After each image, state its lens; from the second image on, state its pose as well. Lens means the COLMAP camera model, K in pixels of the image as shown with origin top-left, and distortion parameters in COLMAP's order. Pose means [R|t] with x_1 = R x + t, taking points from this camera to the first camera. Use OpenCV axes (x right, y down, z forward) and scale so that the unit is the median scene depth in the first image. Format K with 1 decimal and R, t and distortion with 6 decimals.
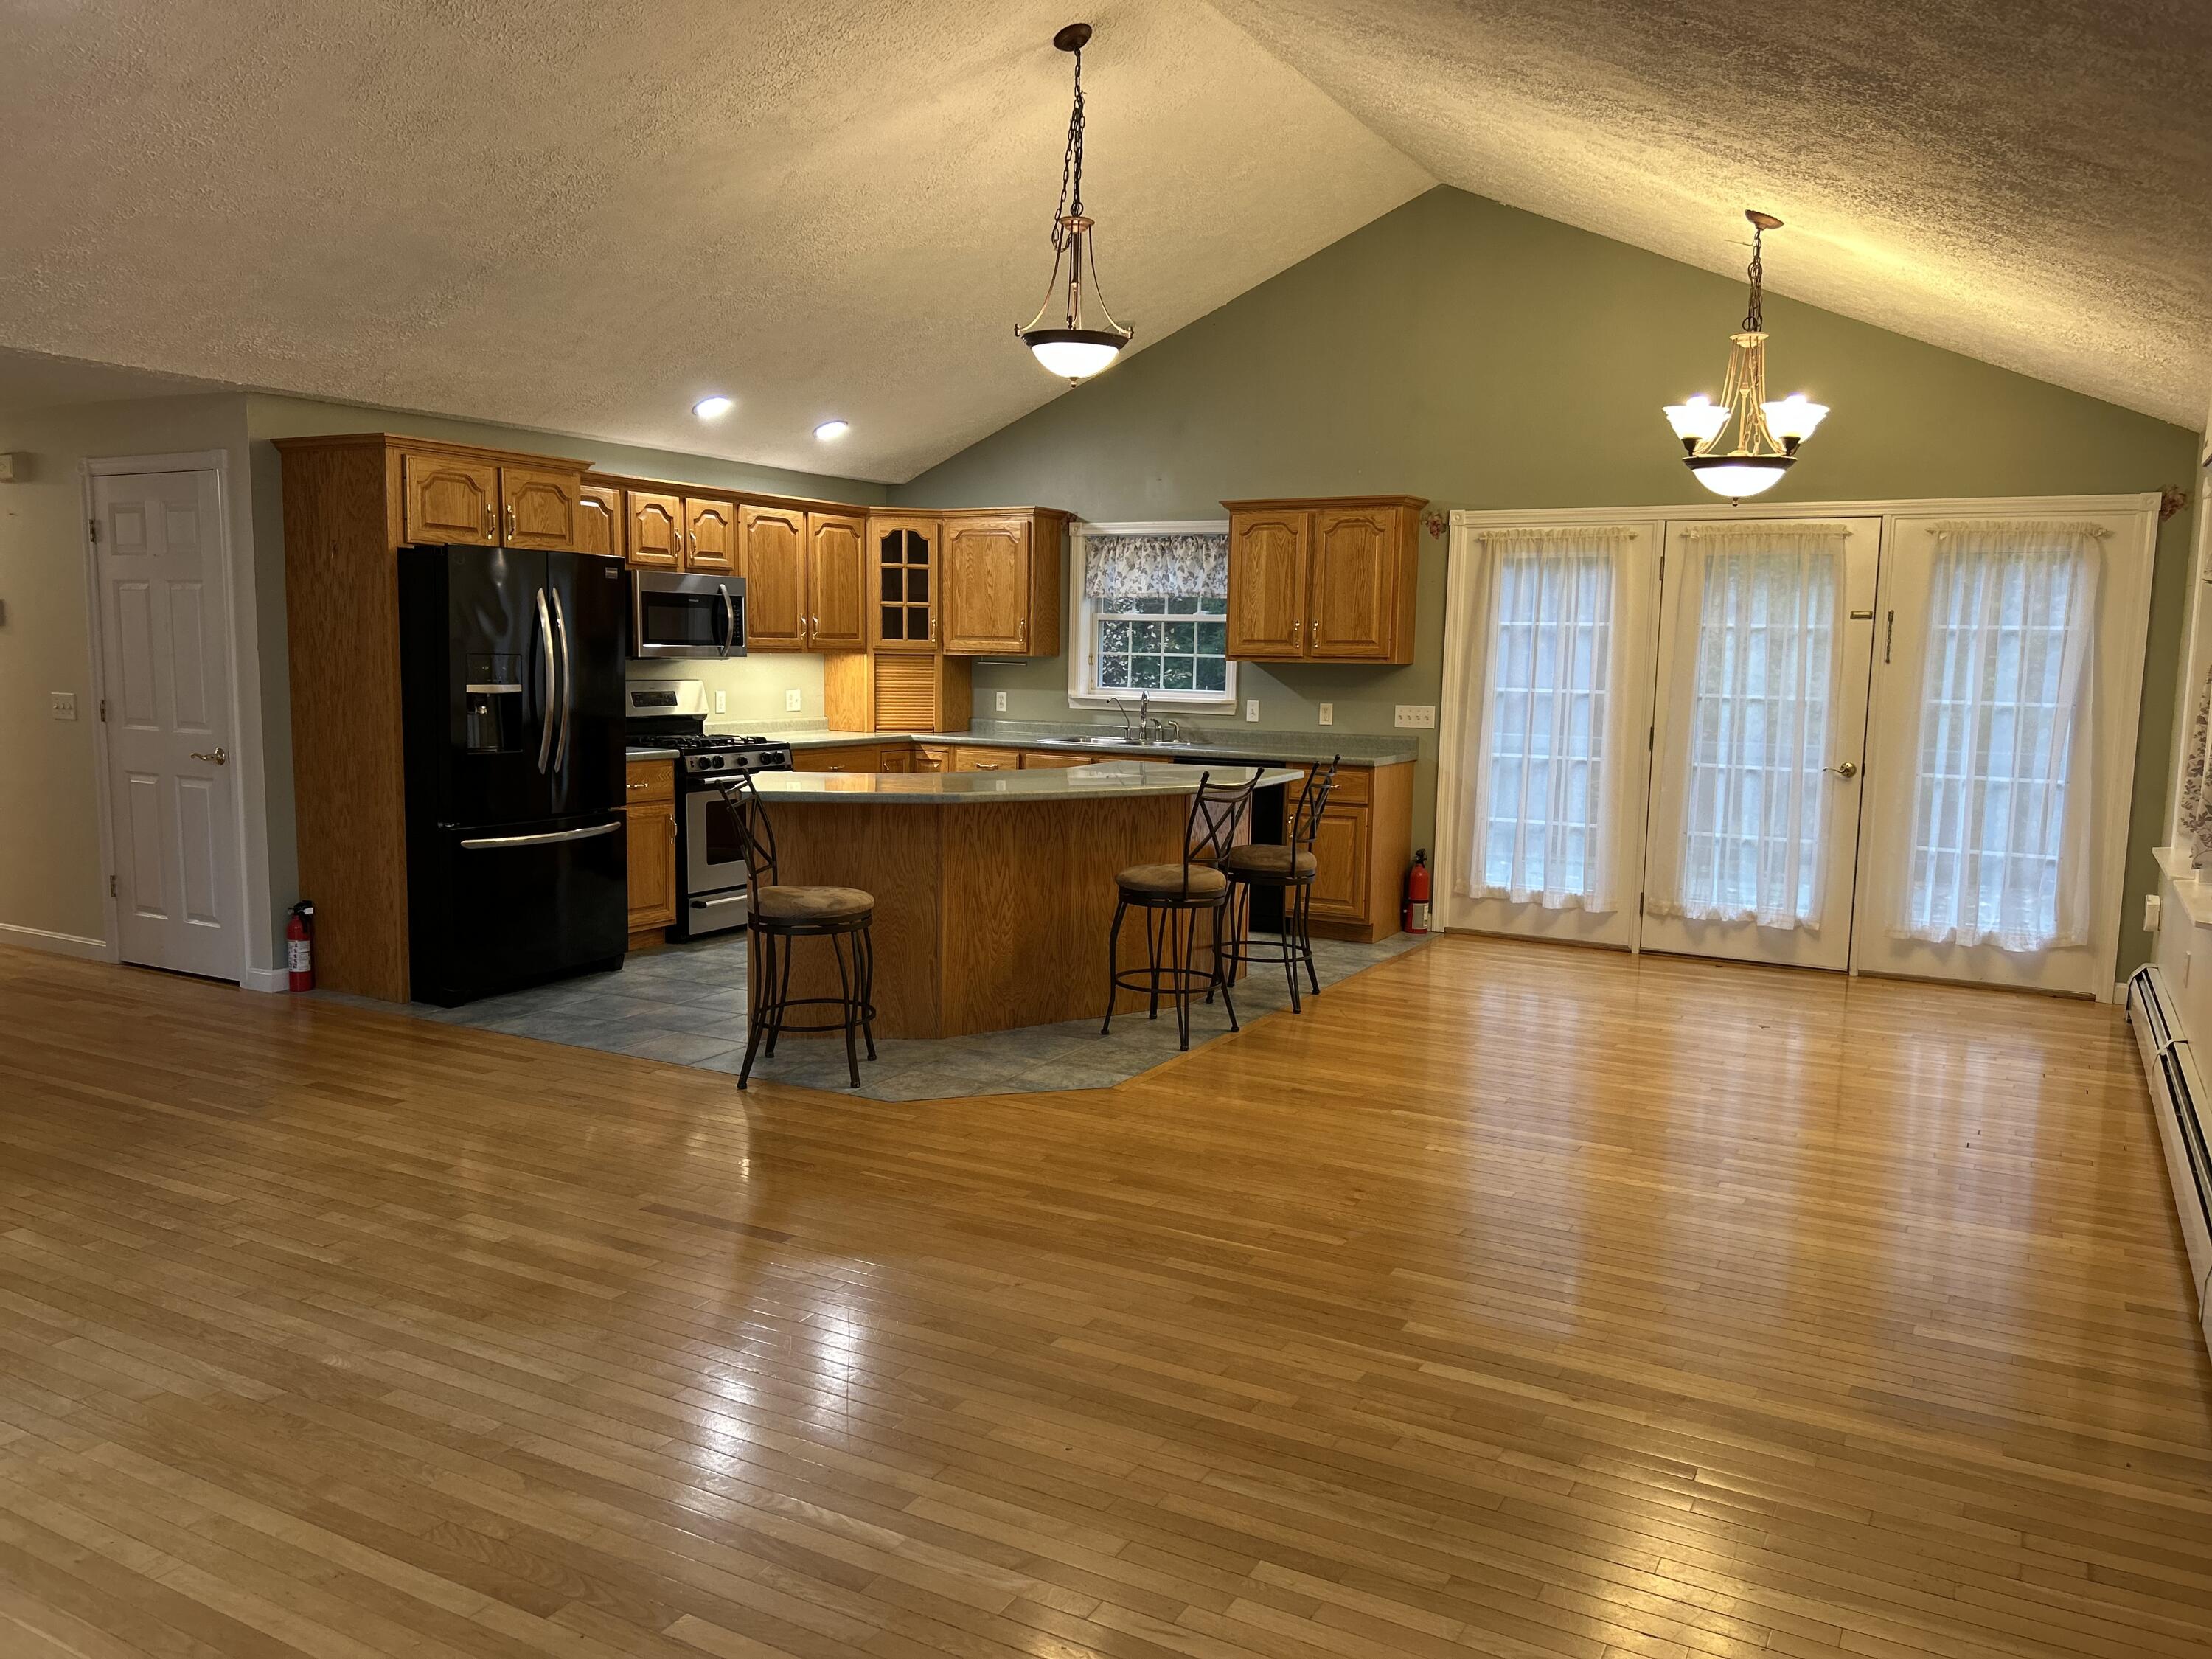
lens RADIAL K [[1649.1, 0, 1129.6], [0, 1649.1, 862.4], [0, 0, 1]] dist [0.053960, -0.070196]
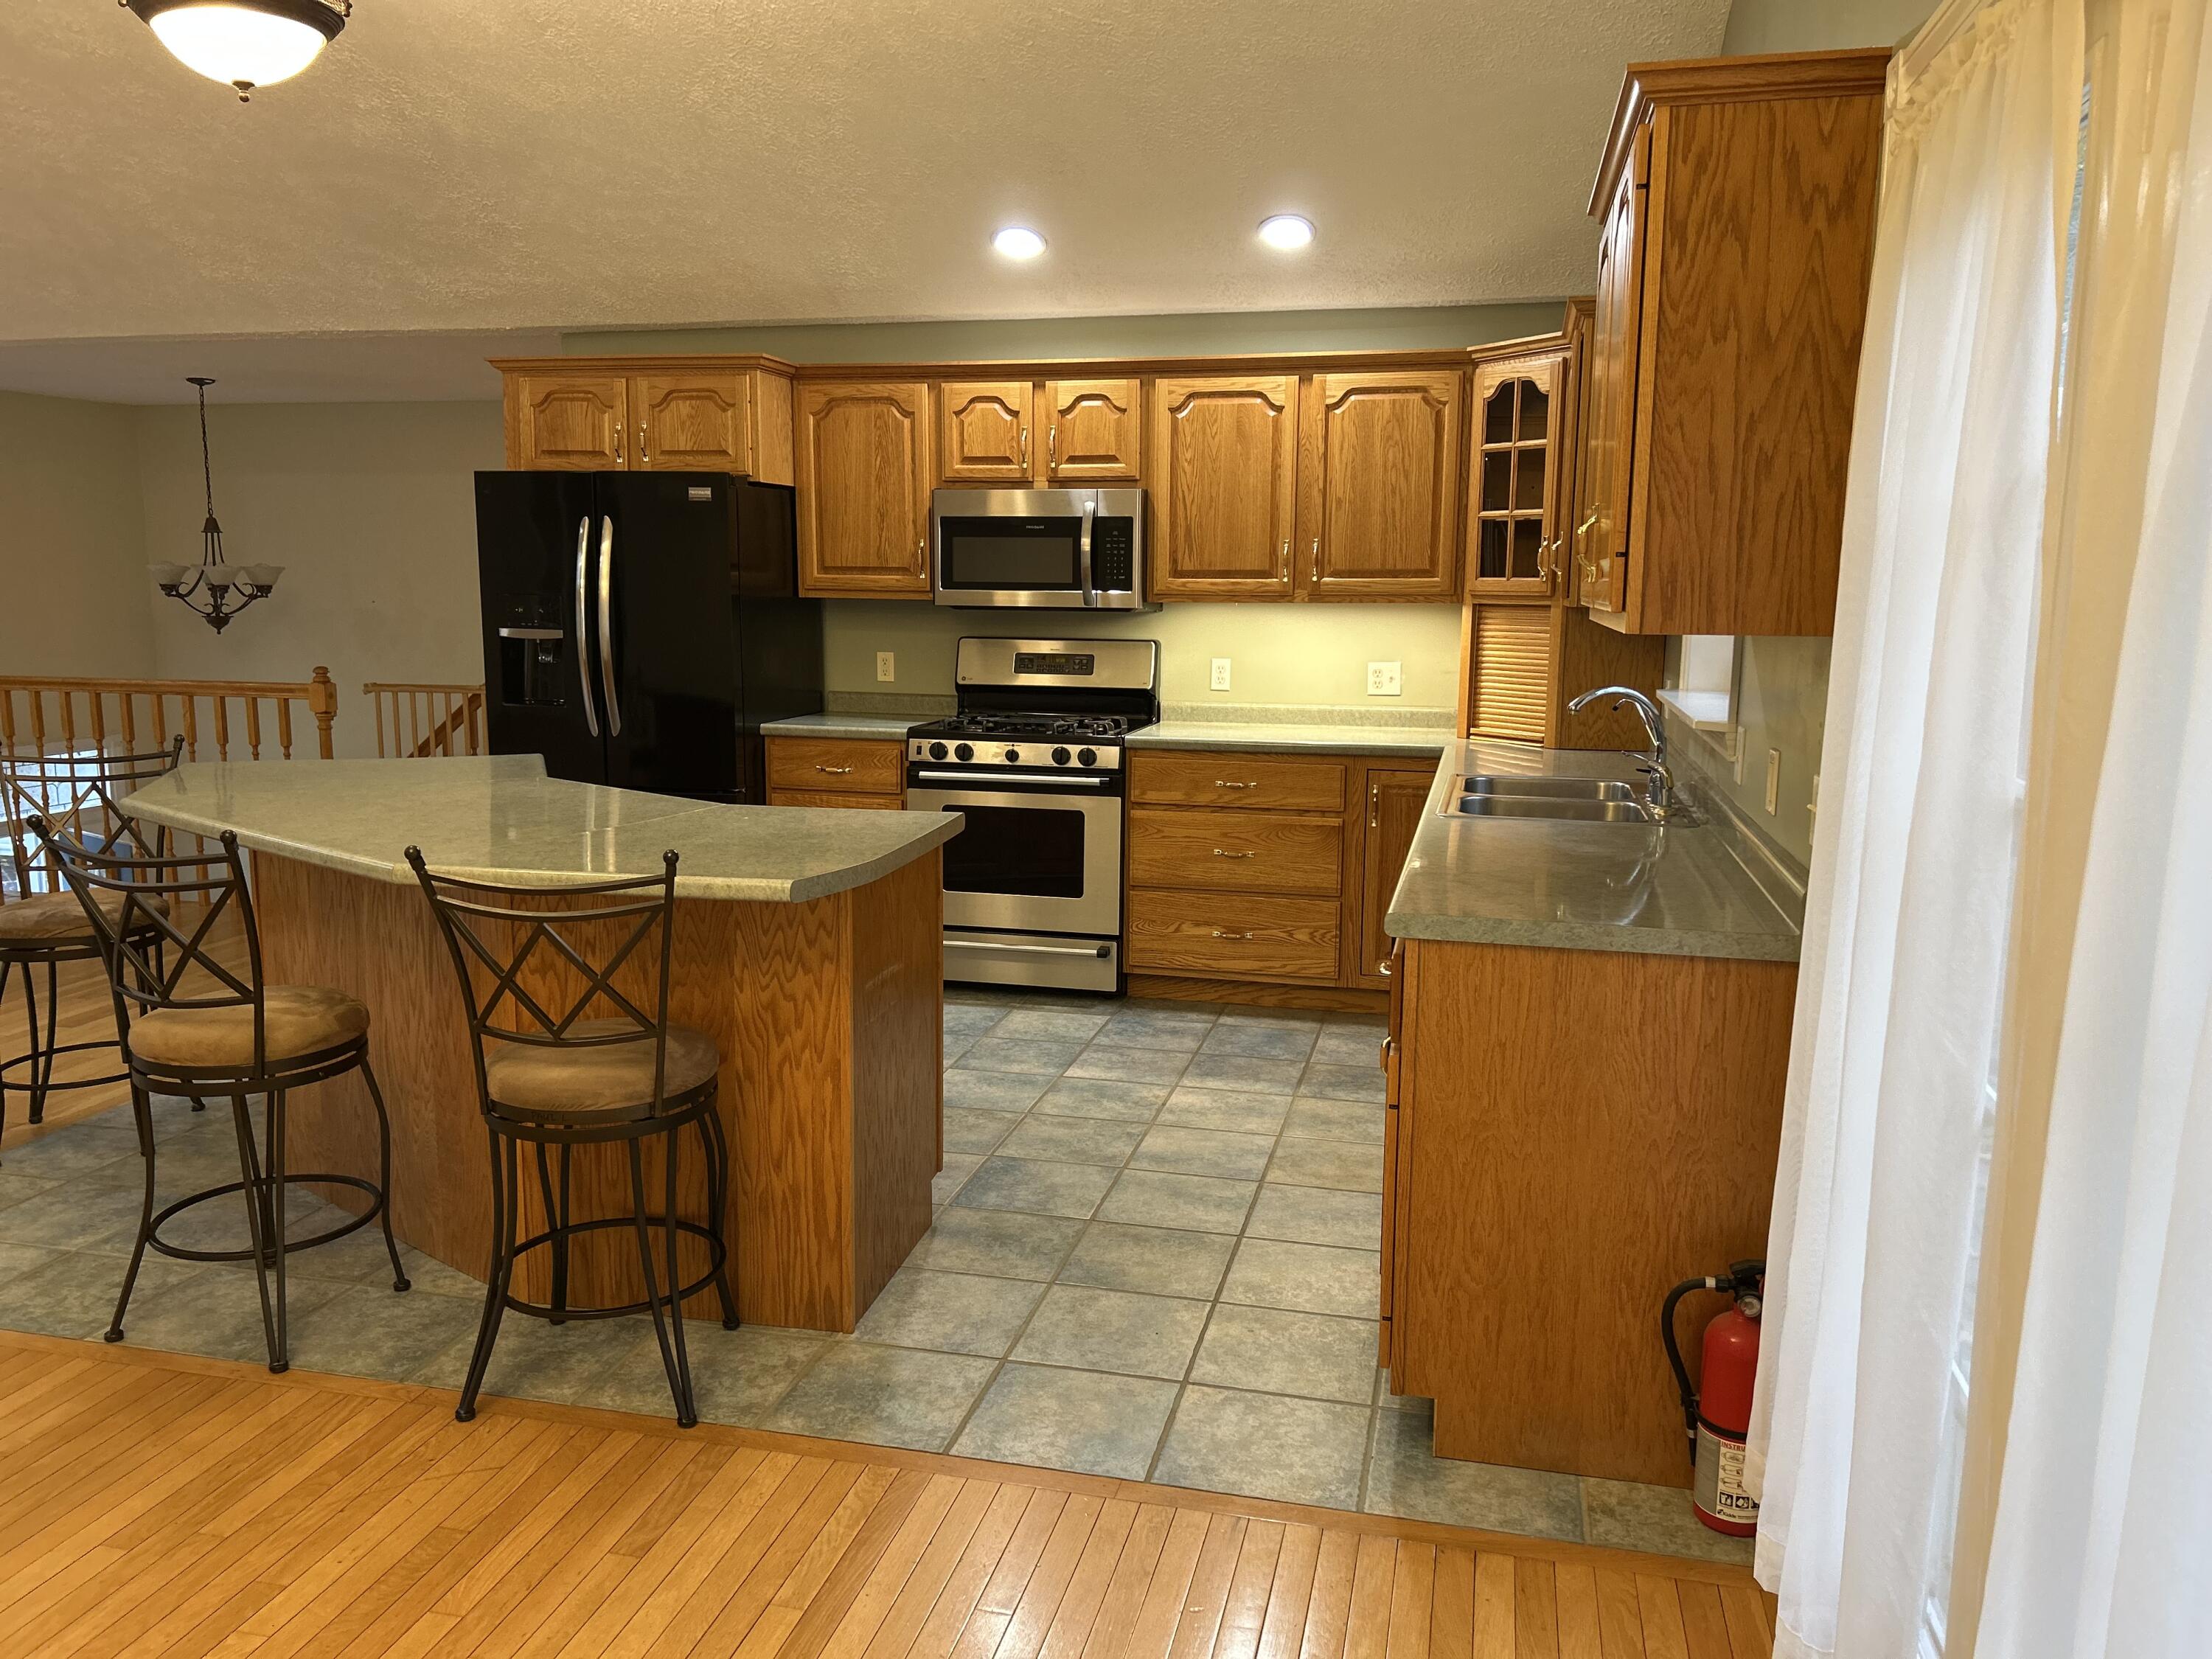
lens RADIAL K [[1649.1, 0, 1104.4], [0, 1649.1, 836.8], [0, 0, 1]] dist [0.053960, -0.070196]
pose [[0.261585, 0.128695, -0.956562, 0.408052], [-0.132210, 0.986506, 0.096569, -0.091286], [0.956083, 0.101207, 0.275070, 0.782628]]
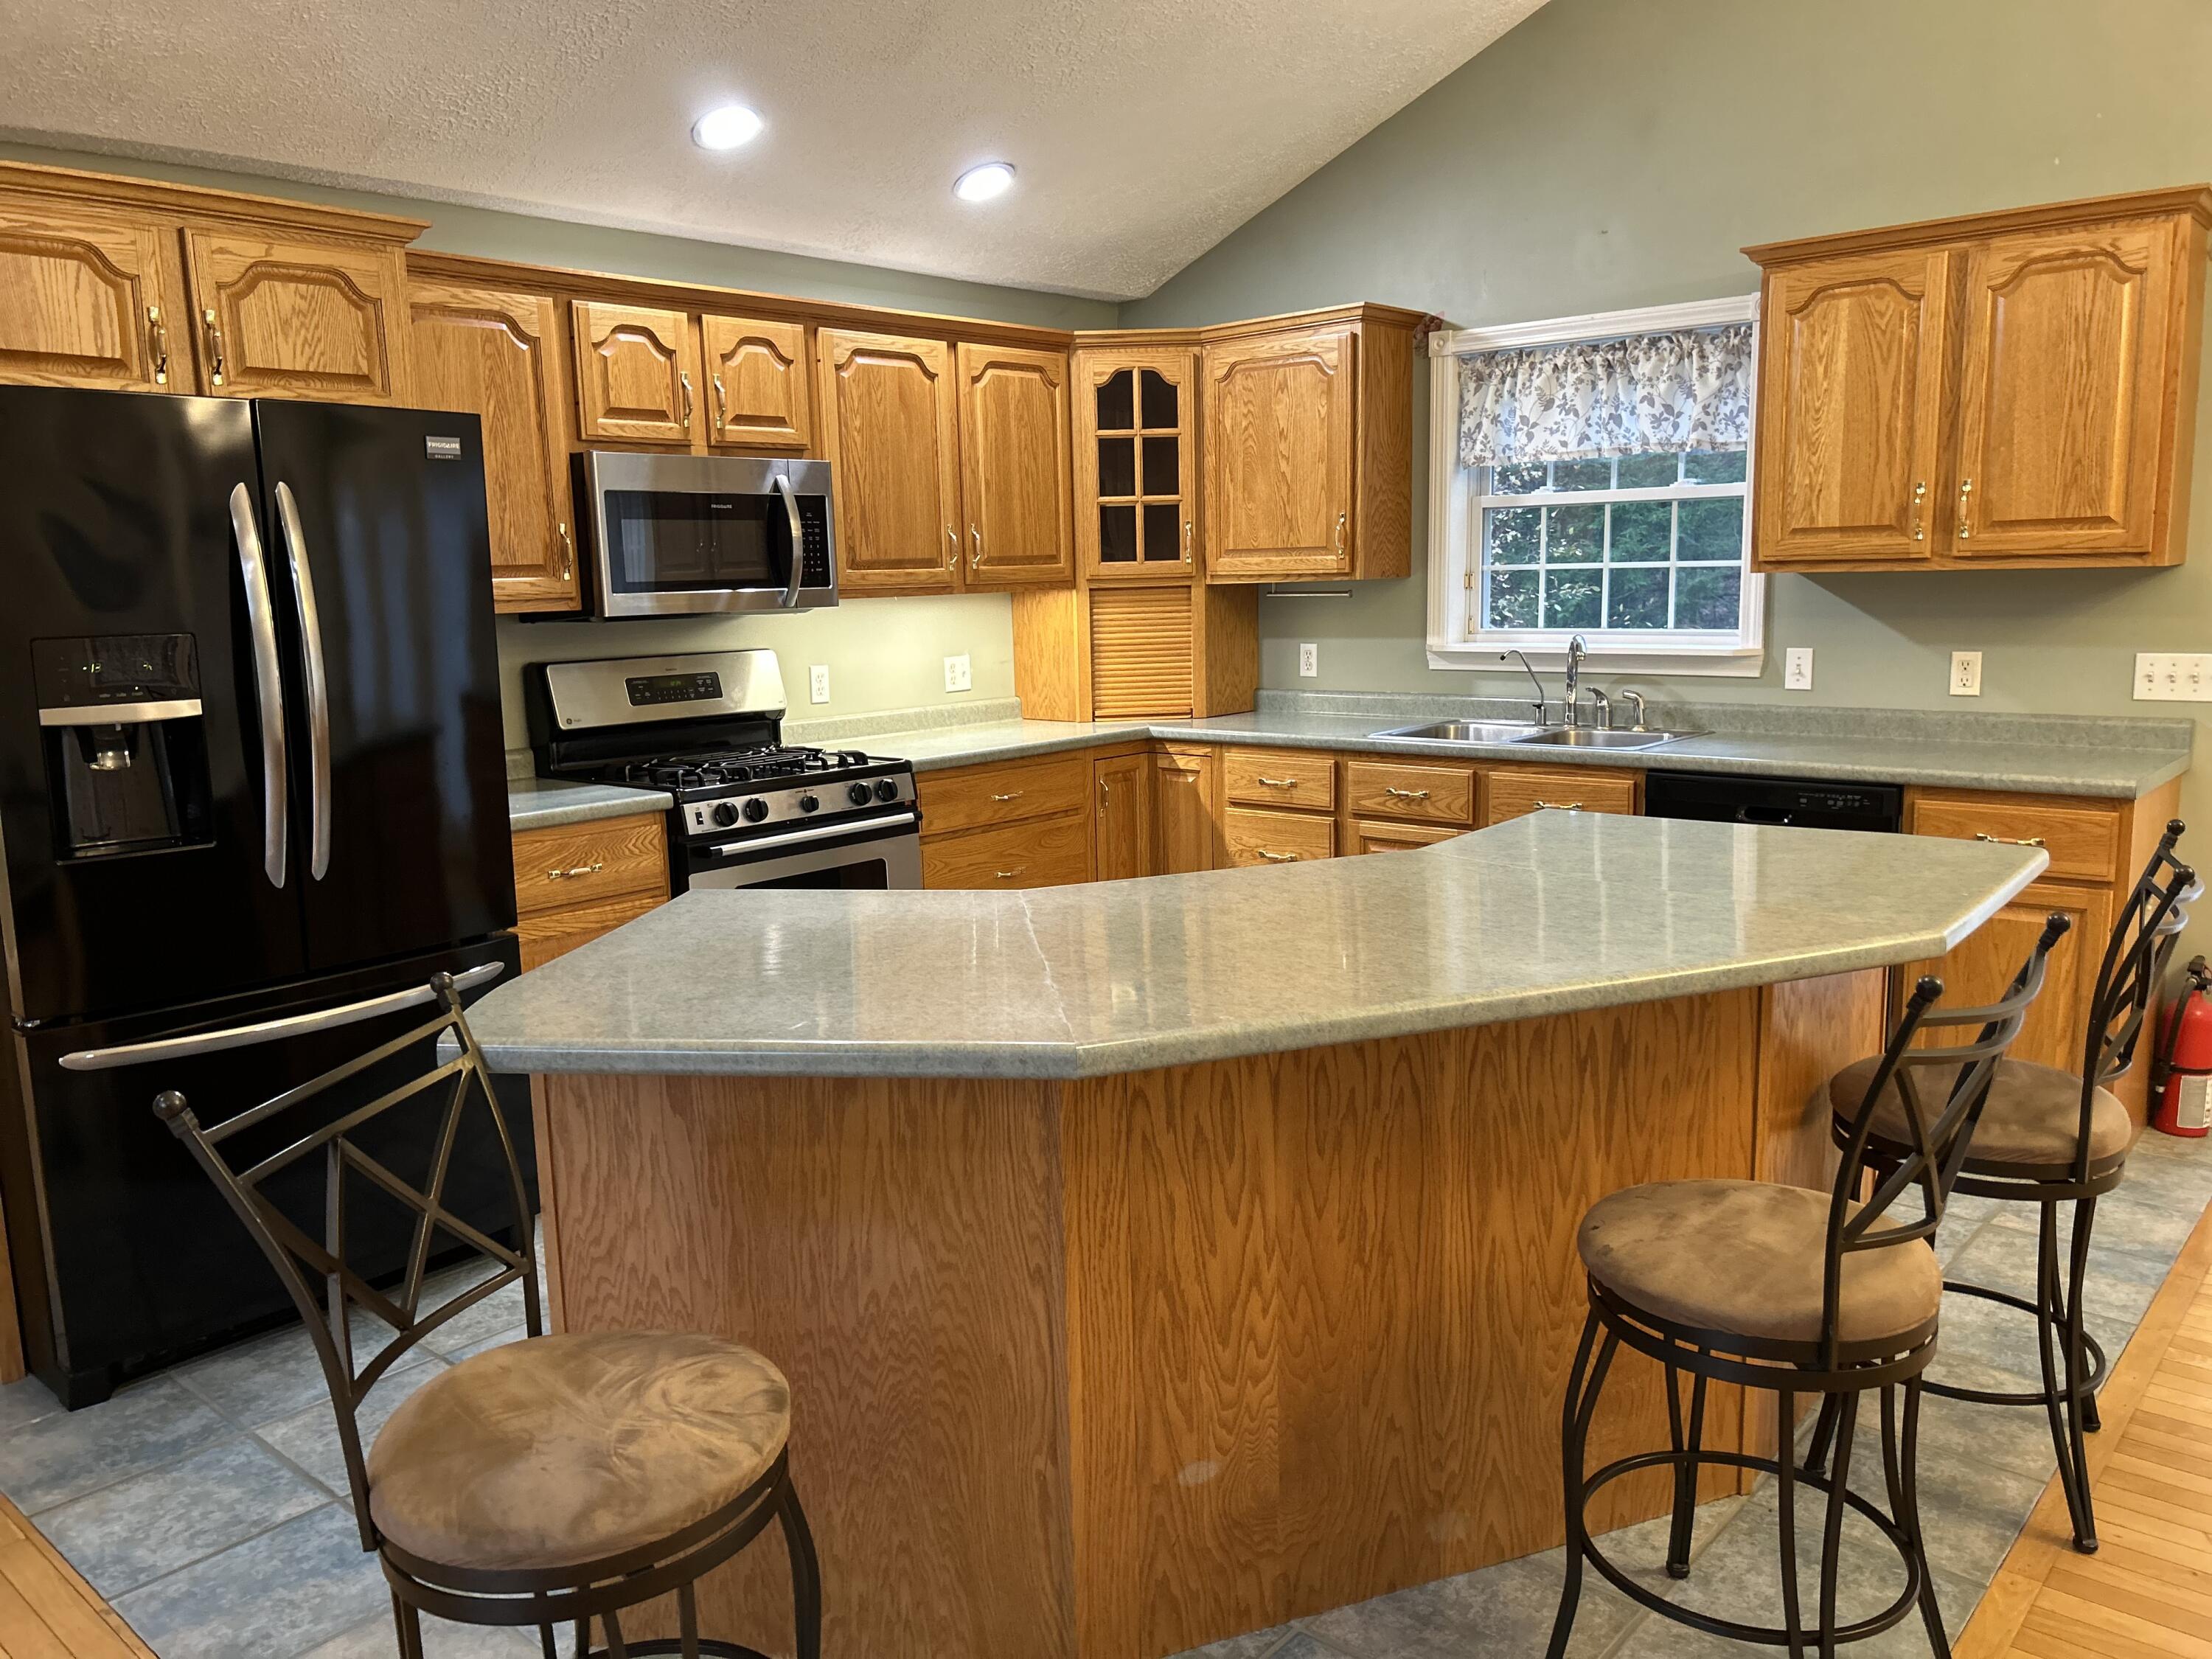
lens RADIAL K [[1649.1, 0, 1088.6], [0, 1649.1, 845.0], [0, 0, 1]] dist [0.053960, -0.070196]
pose [[0.971845, -0.004200, -0.235582, -0.018358], [0.012910, 0.999288, 0.035444, -0.060375], [0.235265, -0.037487, 0.971208, 0.461382]]
